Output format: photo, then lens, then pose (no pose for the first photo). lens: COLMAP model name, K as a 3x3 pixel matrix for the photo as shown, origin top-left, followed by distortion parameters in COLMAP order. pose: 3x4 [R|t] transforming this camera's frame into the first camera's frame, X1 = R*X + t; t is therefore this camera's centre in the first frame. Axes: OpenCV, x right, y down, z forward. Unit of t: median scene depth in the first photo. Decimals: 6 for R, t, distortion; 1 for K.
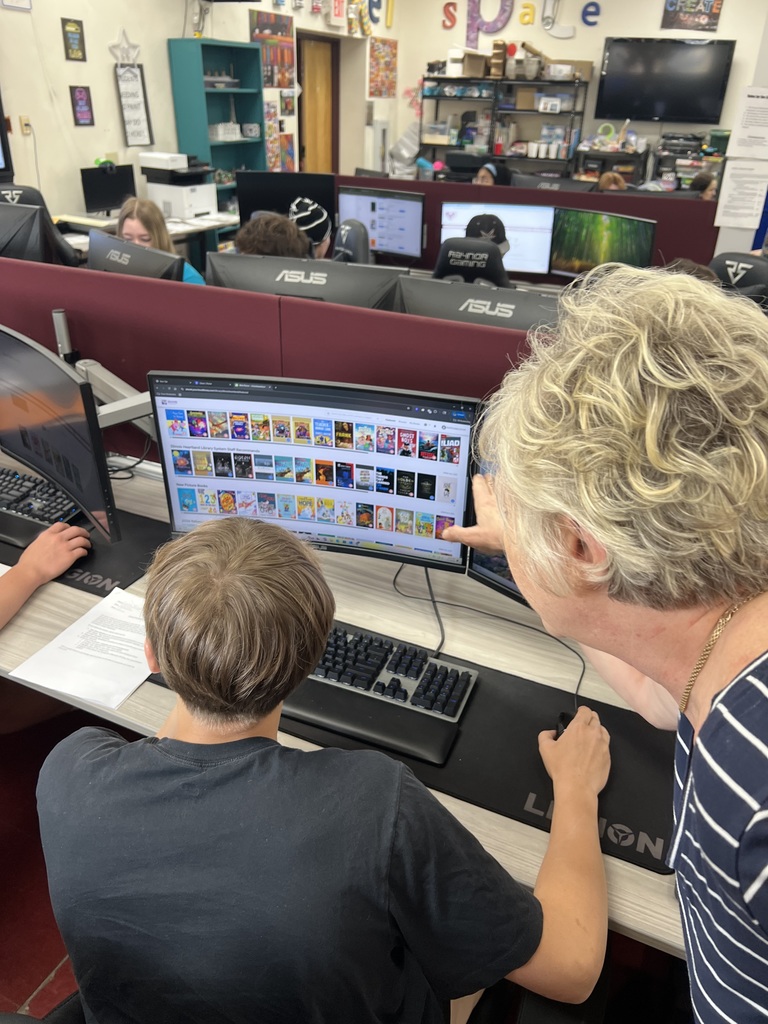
lens RADIAL K [[779.5, 0, 384.0], [0, 779.5, 512.0], [0, 0, 1]] dist [0.120570, -0.136634]
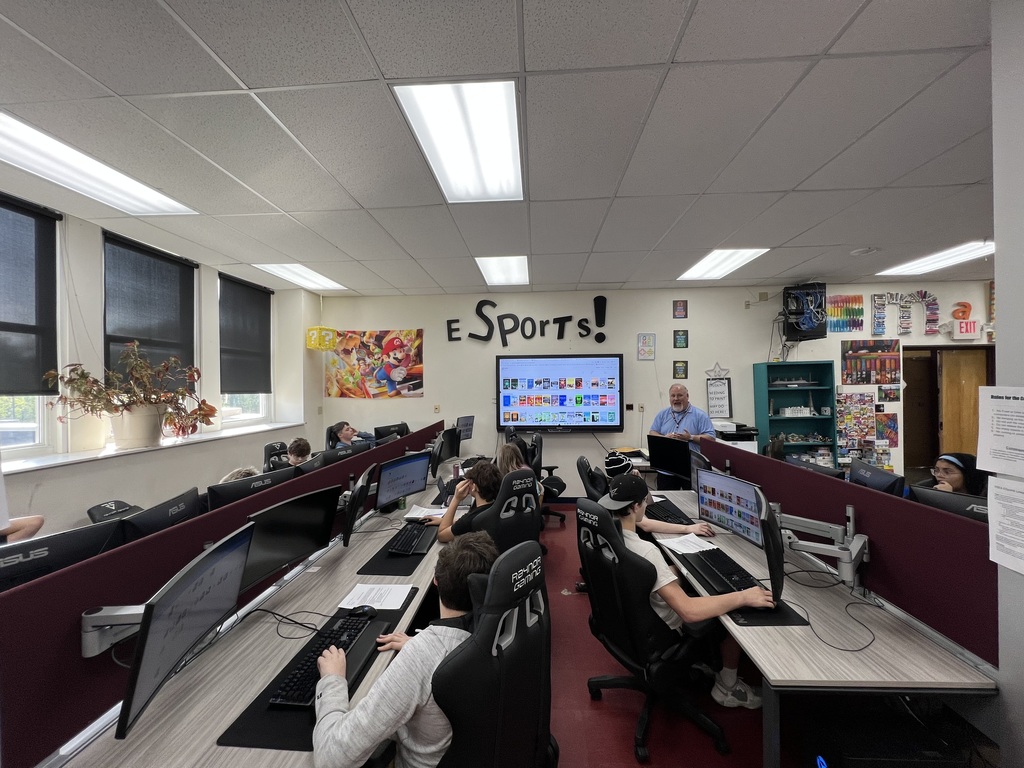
lens RADIAL K [[414.6, 0, 512.0], [0, 414.6, 384.0], [0, 0, 1]] dist [0.000488, 0.000017]
pose [[0.374230, -0.033819, -0.926719, 0.325933], [-0.407392, 0.891740, -0.197057, -0.138323], [0.833057, 0.451283, 0.319938, 0.253517]]
